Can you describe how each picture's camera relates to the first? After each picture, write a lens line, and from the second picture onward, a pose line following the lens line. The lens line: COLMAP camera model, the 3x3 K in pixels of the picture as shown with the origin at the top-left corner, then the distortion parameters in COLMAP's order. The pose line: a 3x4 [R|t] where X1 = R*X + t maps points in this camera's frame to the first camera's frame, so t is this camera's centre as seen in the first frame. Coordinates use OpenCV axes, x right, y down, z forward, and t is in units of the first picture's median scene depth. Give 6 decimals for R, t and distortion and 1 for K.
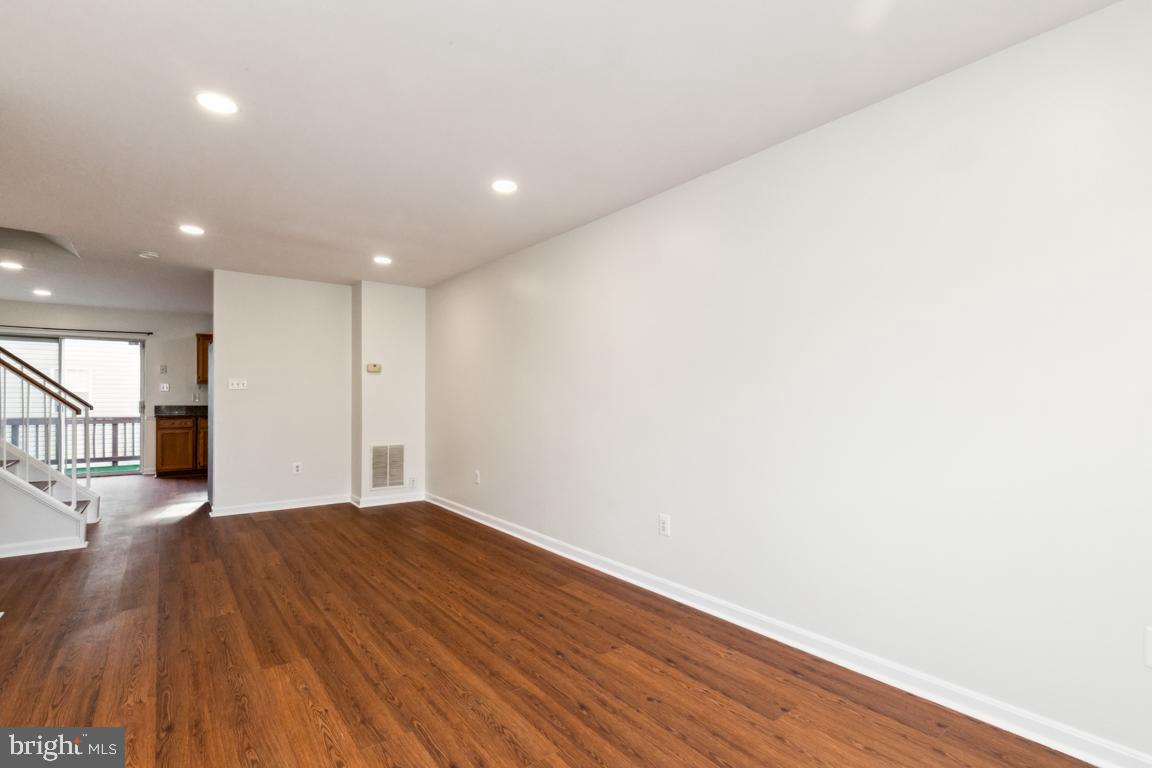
lens RADIAL K [[535.4, 0, 574.3], [0, 535.4, 402.9], [0, 0, 1]] dist [-0.001081, 0.002589]
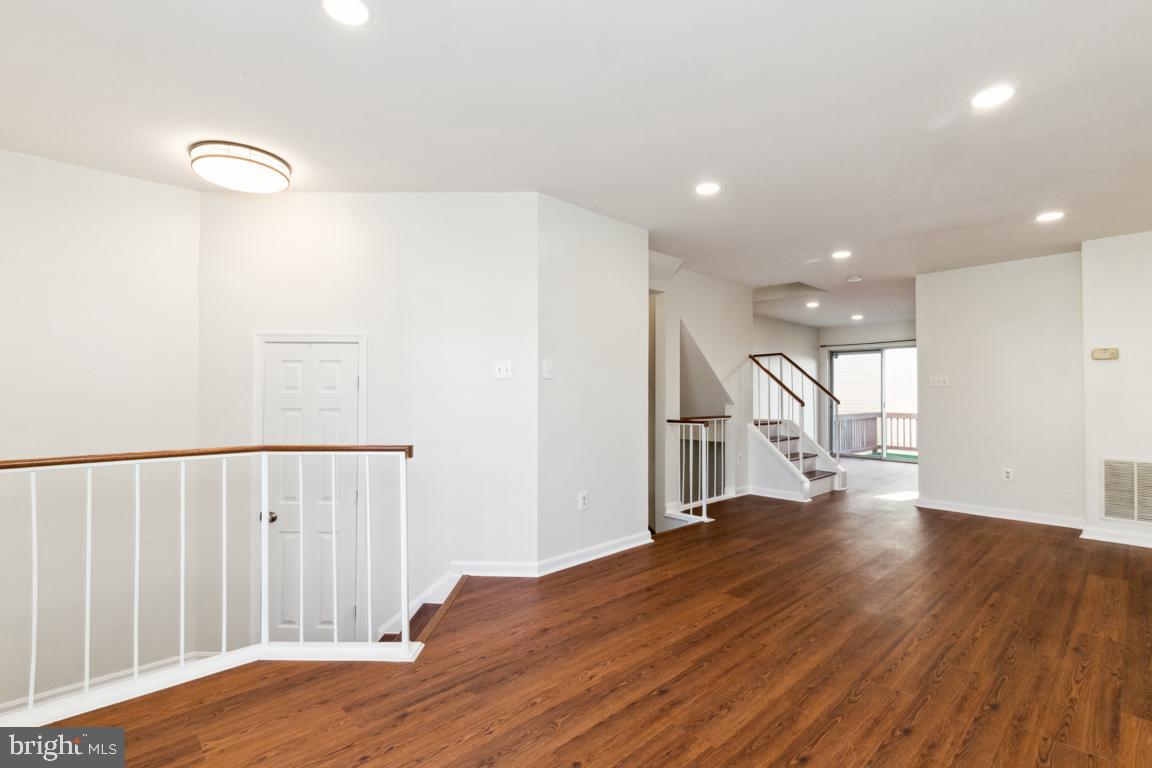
lens RADIAL K [[535.4, 0, 576.2], [0, 535.4, 384.9], [0, 0, 1]] dist [-0.001081, 0.002589]
pose [[0.085737, -0.025717, -0.995986, 0.564445], [-0.013774, 0.999541, -0.026995, 0.015608], [0.996223, 0.016033, 0.085344, 0.398140]]
